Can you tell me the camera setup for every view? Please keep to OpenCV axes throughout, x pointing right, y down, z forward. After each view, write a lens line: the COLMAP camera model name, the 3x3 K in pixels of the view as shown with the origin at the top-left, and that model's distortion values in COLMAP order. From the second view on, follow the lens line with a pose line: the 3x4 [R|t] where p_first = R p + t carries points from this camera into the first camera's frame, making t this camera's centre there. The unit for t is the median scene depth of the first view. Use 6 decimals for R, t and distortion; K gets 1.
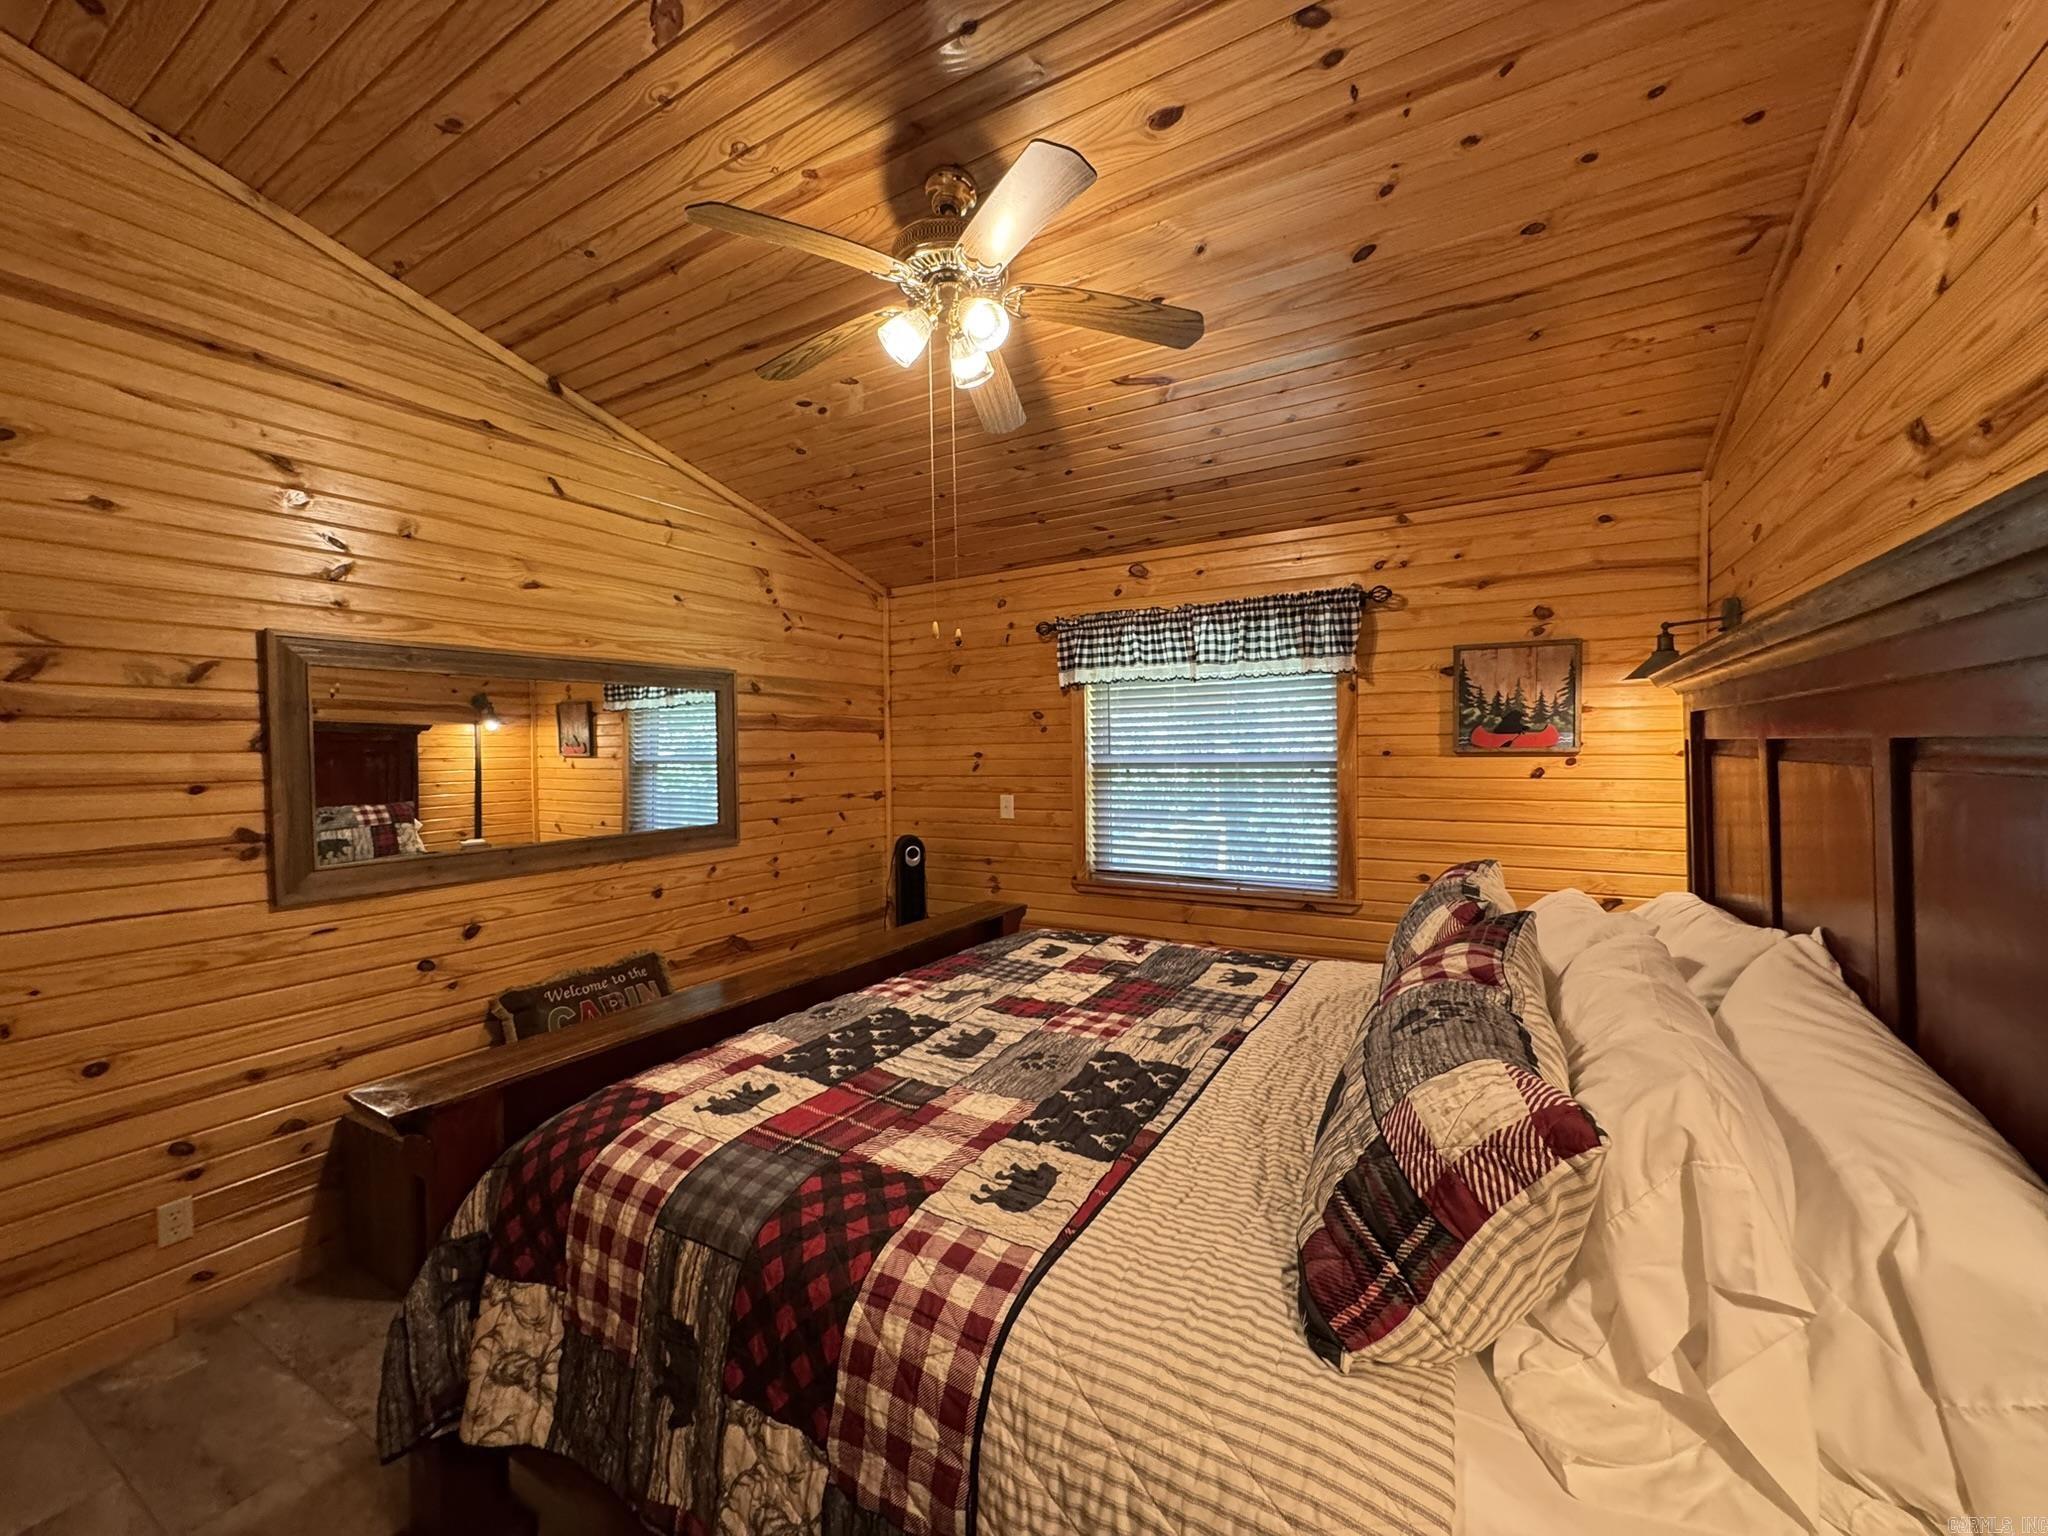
lens RADIAL K [[813.9, 0, 1020.0], [0, 813.9, 754.8], [0, 0, 1]] dist [-0.003441, -0.000245]
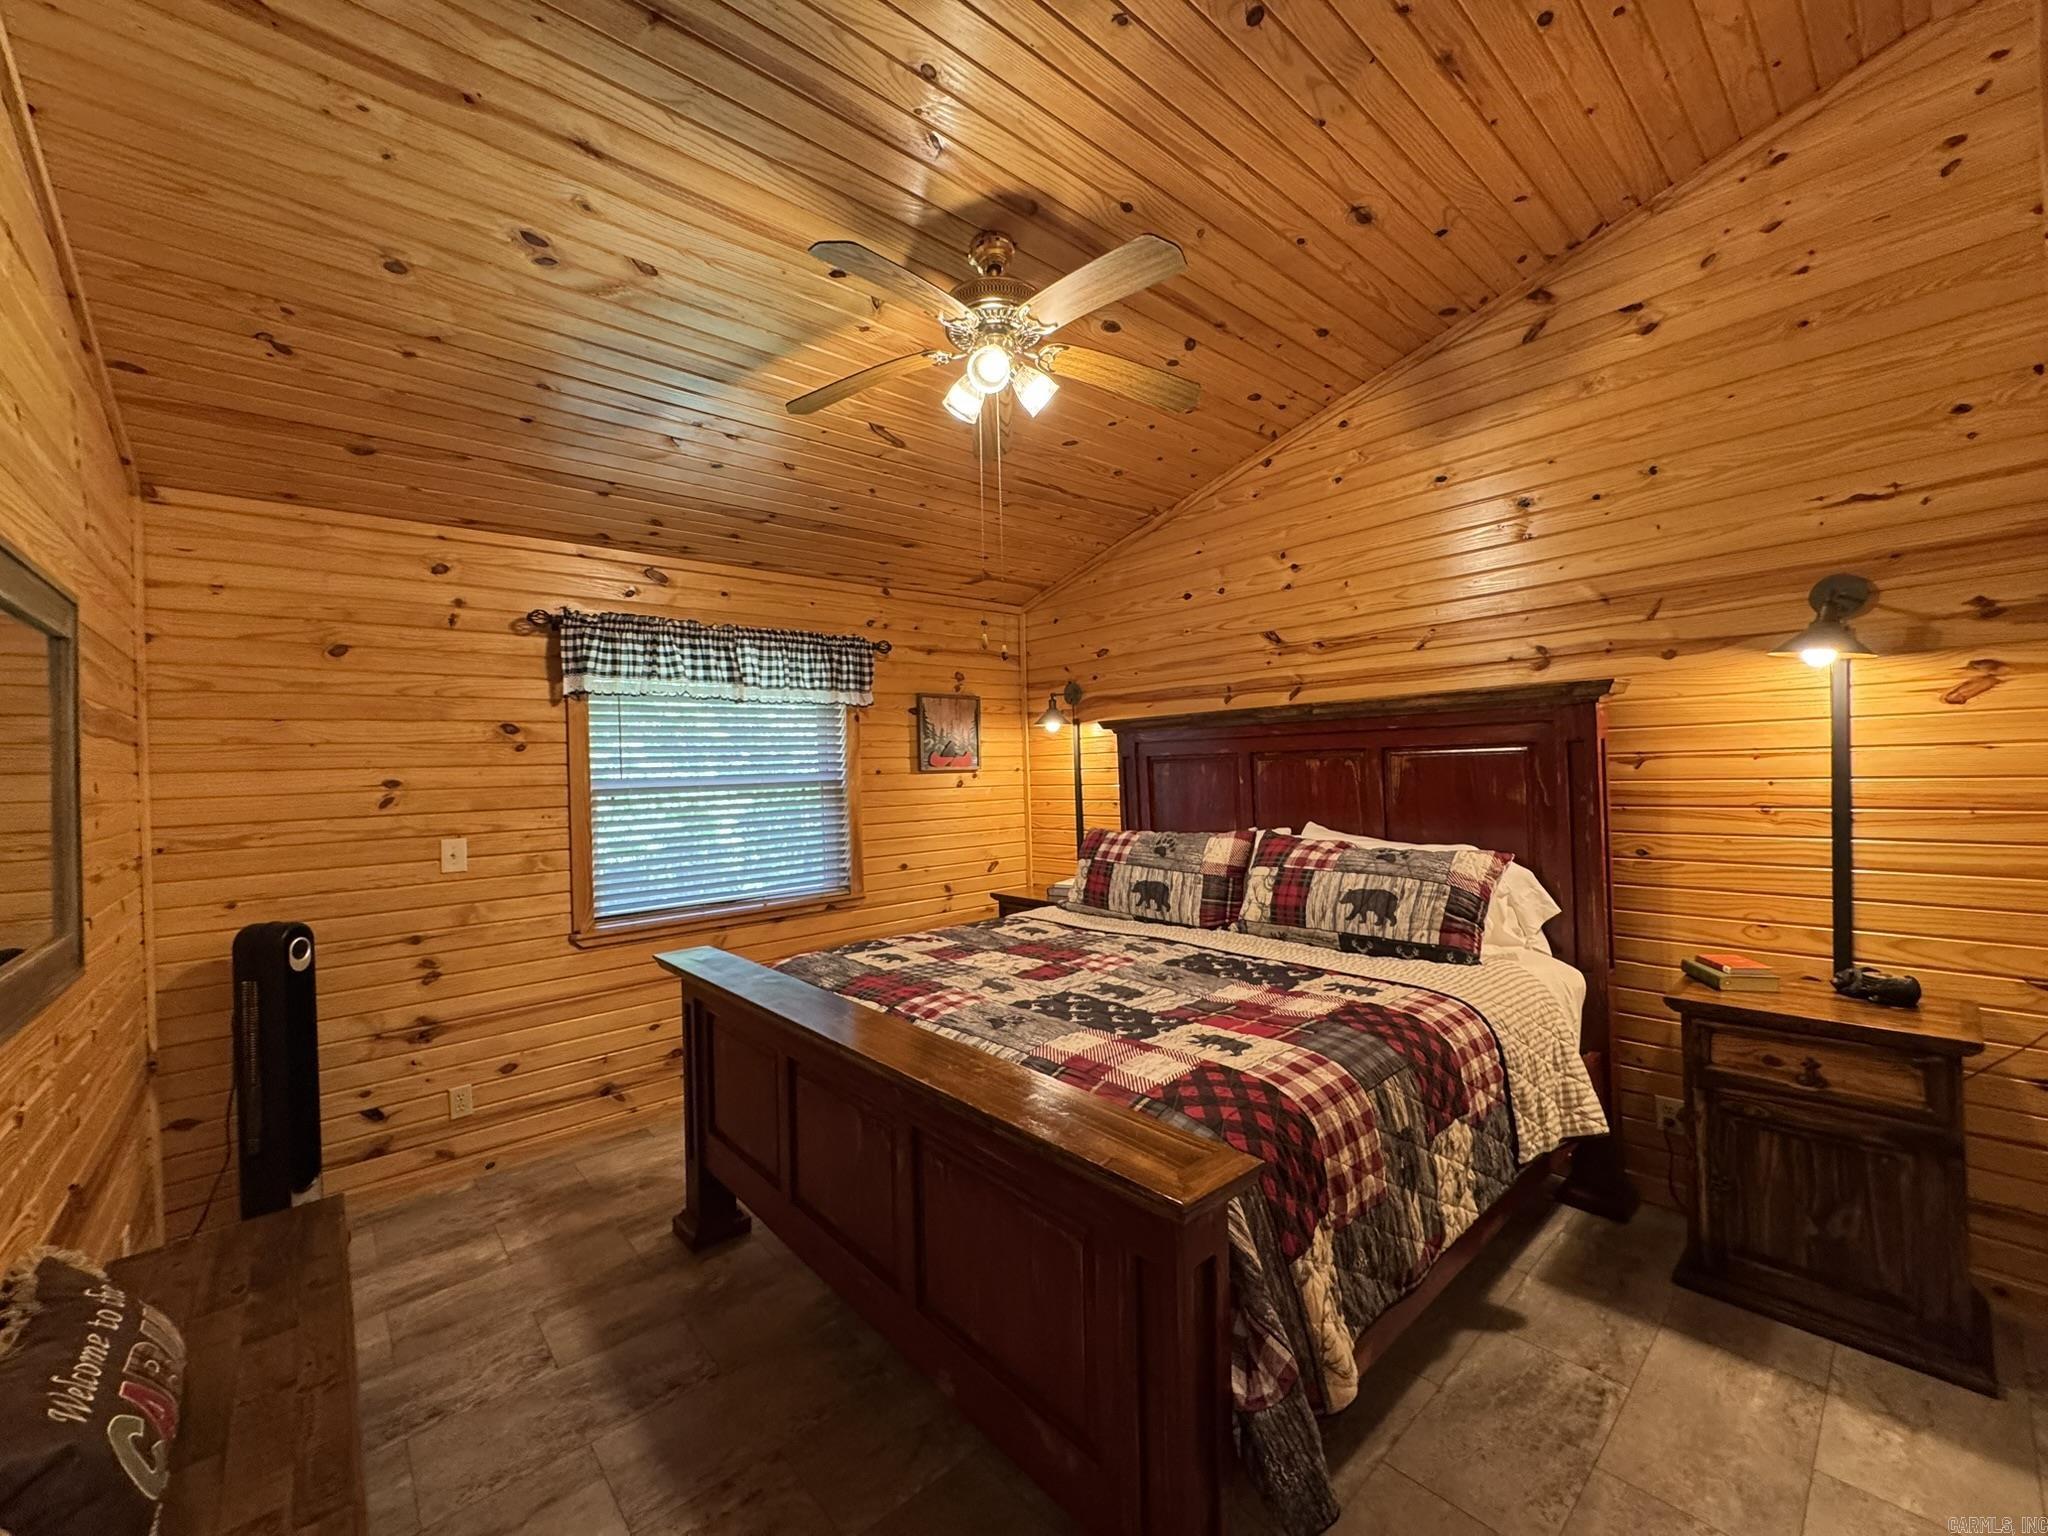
lens RADIAL K [[813.9, 0, 1014.5], [0, 813.9, 766.0], [0, 0, 1]] dist [-0.003441, -0.000245]
pose [[0.320647, 0.006063, 0.947179, -0.717931], [0.030941, 0.999379, -0.016871, 0.017393], [-0.946693, 0.034717, 0.320260, 0.413853]]
